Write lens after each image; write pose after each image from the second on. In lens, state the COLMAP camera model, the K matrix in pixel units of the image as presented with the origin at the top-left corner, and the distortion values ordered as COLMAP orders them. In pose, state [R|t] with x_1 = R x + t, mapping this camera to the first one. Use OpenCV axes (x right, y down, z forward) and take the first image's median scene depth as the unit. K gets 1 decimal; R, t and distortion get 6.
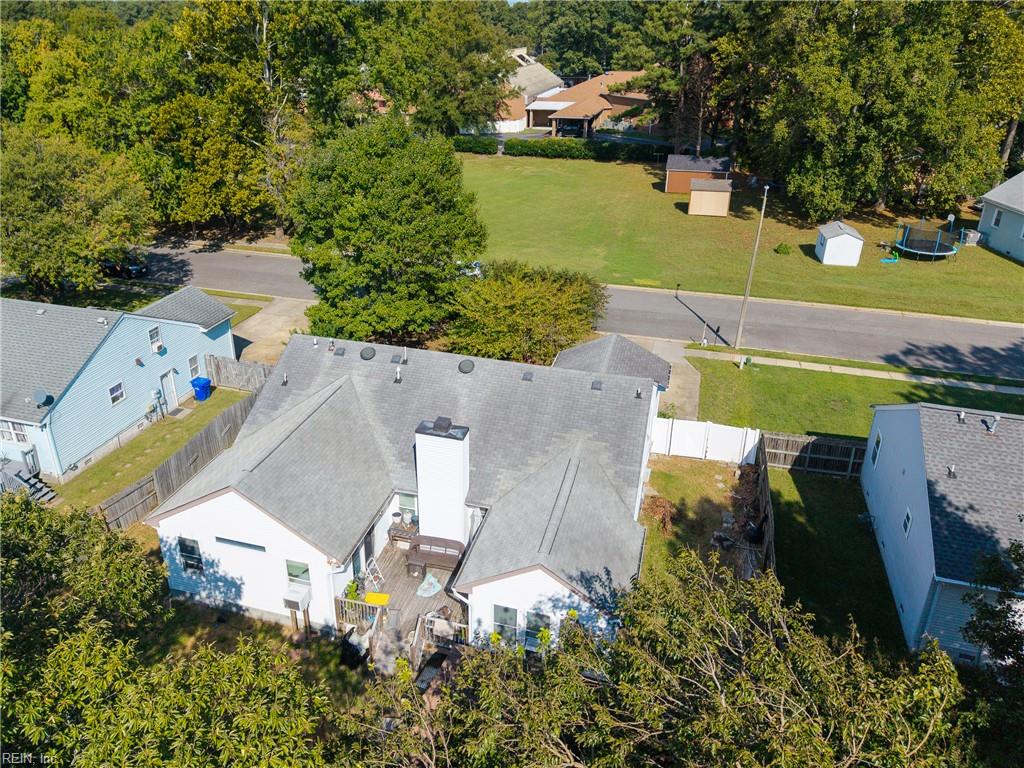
lens RADIAL K [[747.6, 0, 470.4], [0, 747.6, 315.6], [0, 0, 1]] dist [0.011720, 0.000532]
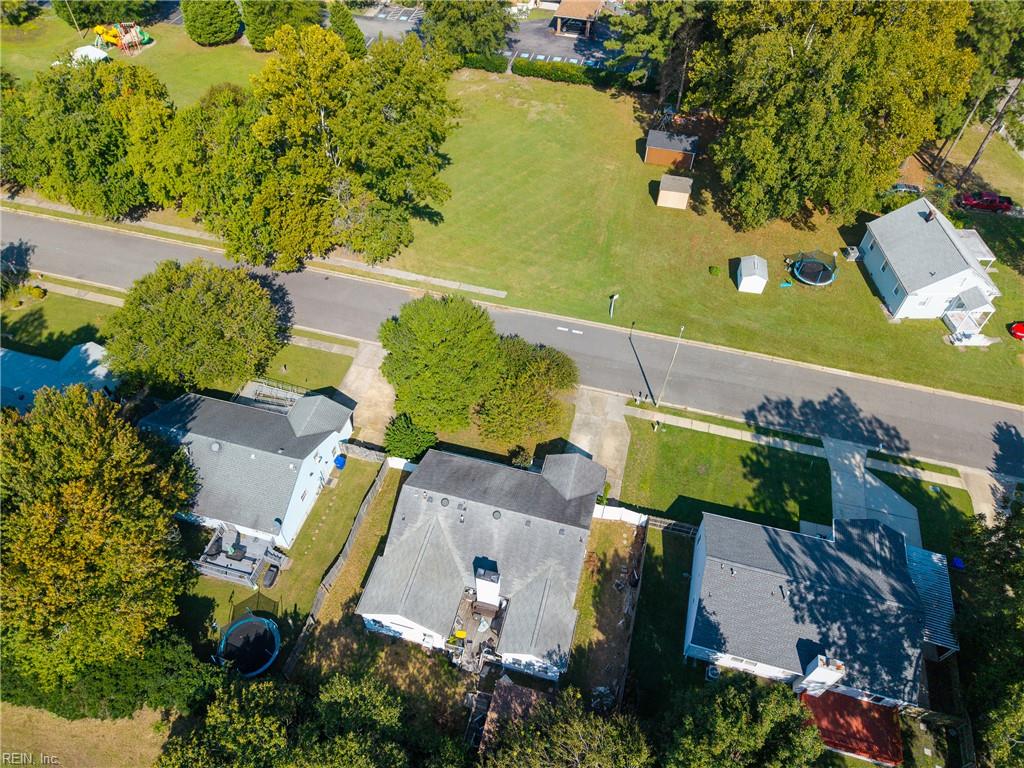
lens RADIAL K [[714.2, 0, 492.8], [0, 714.2, 331.4], [0, 0, 1]] dist [0.045426, -0.134002]
pose [[0.999649, -0.021778, 0.015072, -0.023161], [0.013522, 0.908991, 0.416597, -0.789317], [-0.022773, -0.416247, 0.908966, -0.349484]]
